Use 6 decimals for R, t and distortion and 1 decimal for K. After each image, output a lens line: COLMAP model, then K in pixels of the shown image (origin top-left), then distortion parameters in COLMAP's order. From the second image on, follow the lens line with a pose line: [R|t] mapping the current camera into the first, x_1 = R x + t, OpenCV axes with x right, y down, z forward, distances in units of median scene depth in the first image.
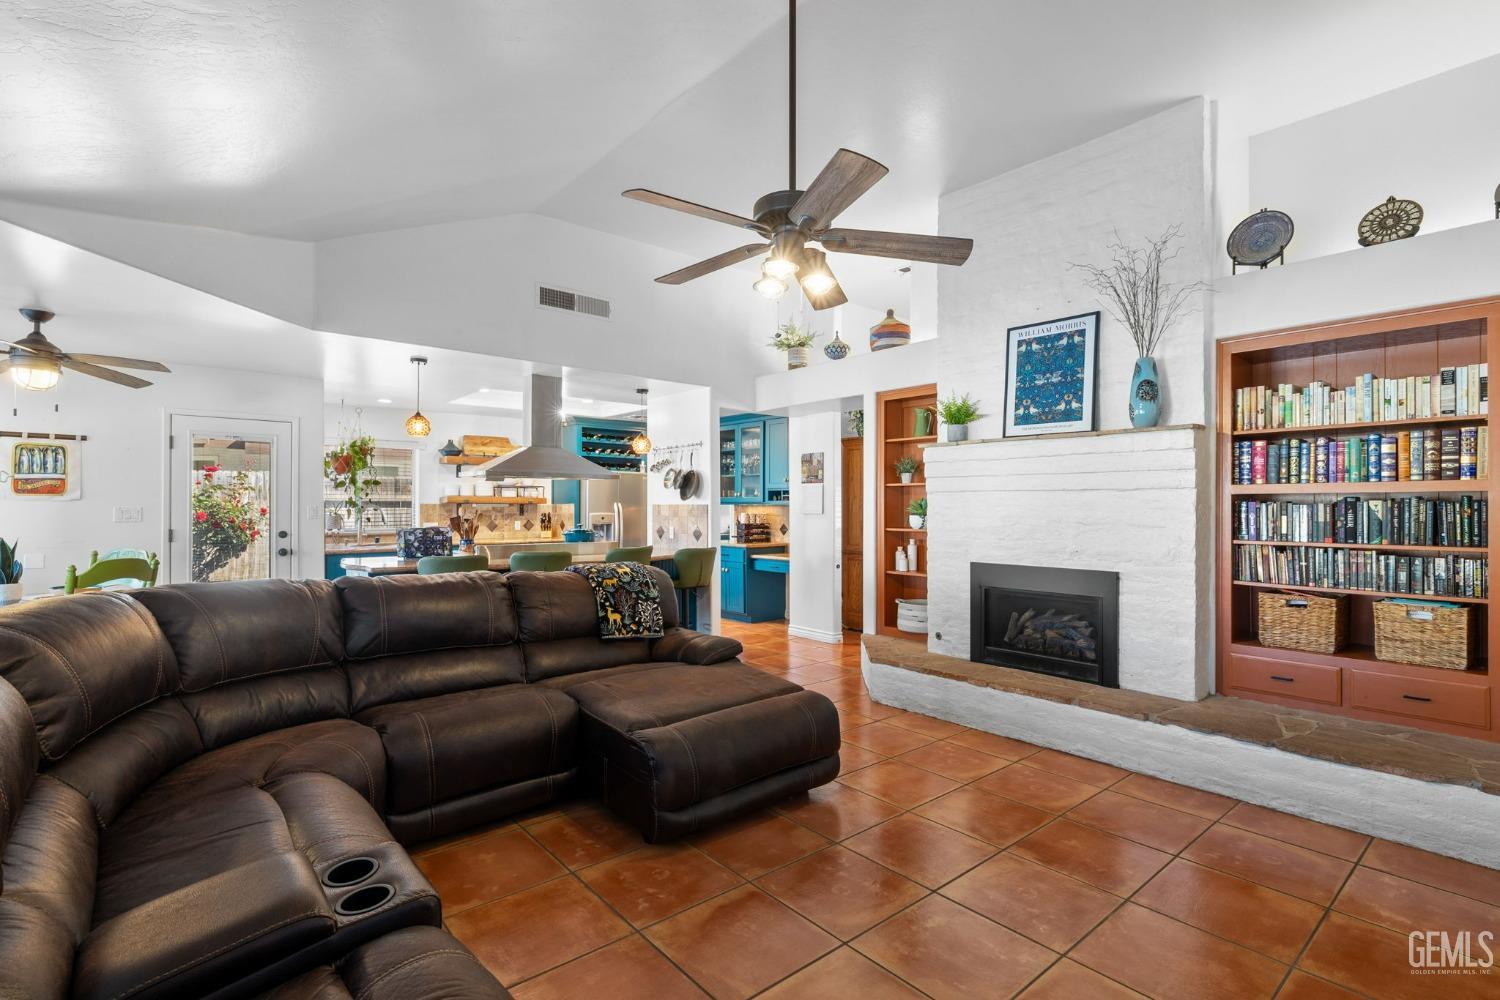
lens RADIAL K [[708.3, 0, 728.5], [0, 708.3, 503.2], [0, 0, 1]] dist [0.000252, 0.000072]
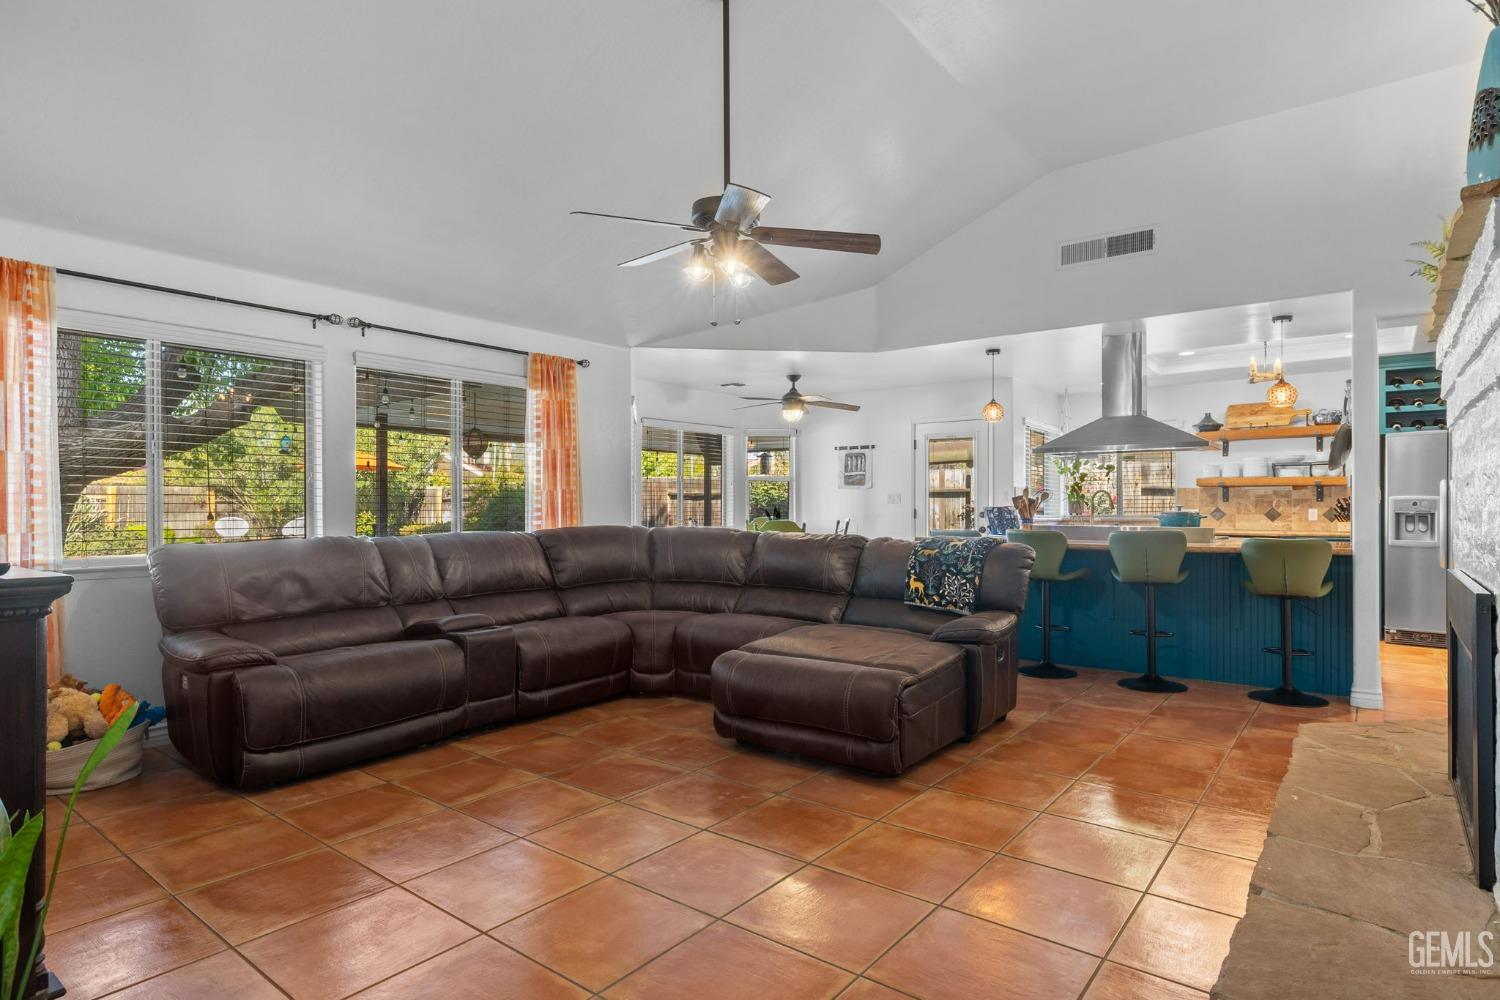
lens RADIAL K [[798.3, 0, 746.8], [0, 798.3, 504.8], [0, 0, 1]] dist [-0.000451, 0.000398]
pose [[0.214950, -0.004455, -0.976615, 0.862705], [0.005156, 0.999981, -0.003427, 0.044077], [0.976612, -0.004299, 0.214968, 0.480659]]
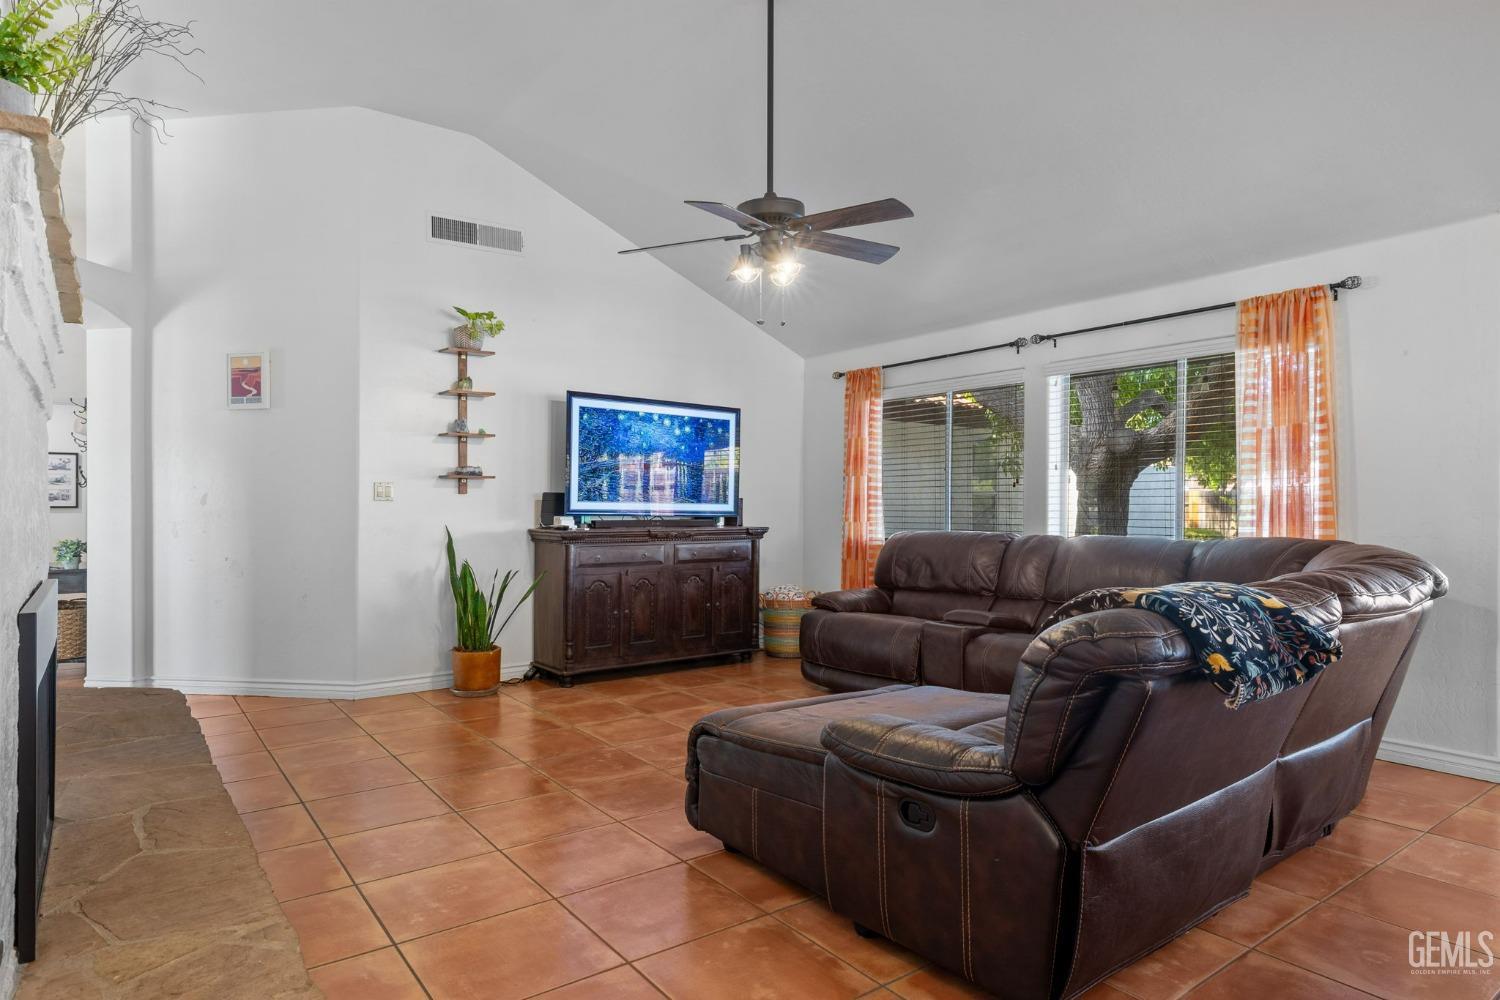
lens RADIAL K [[847.2, 0, 745.2], [0, 847.2, 513.3], [0, 0, 1]] dist [-0.004679, -0.001855]
pose [[-0.999324, -0.004025, 0.036538, 0.070403], [-0.003914, 0.999988, 0.003101, 0.046278], [-0.036550, 0.002955, -0.999327, 1.473031]]
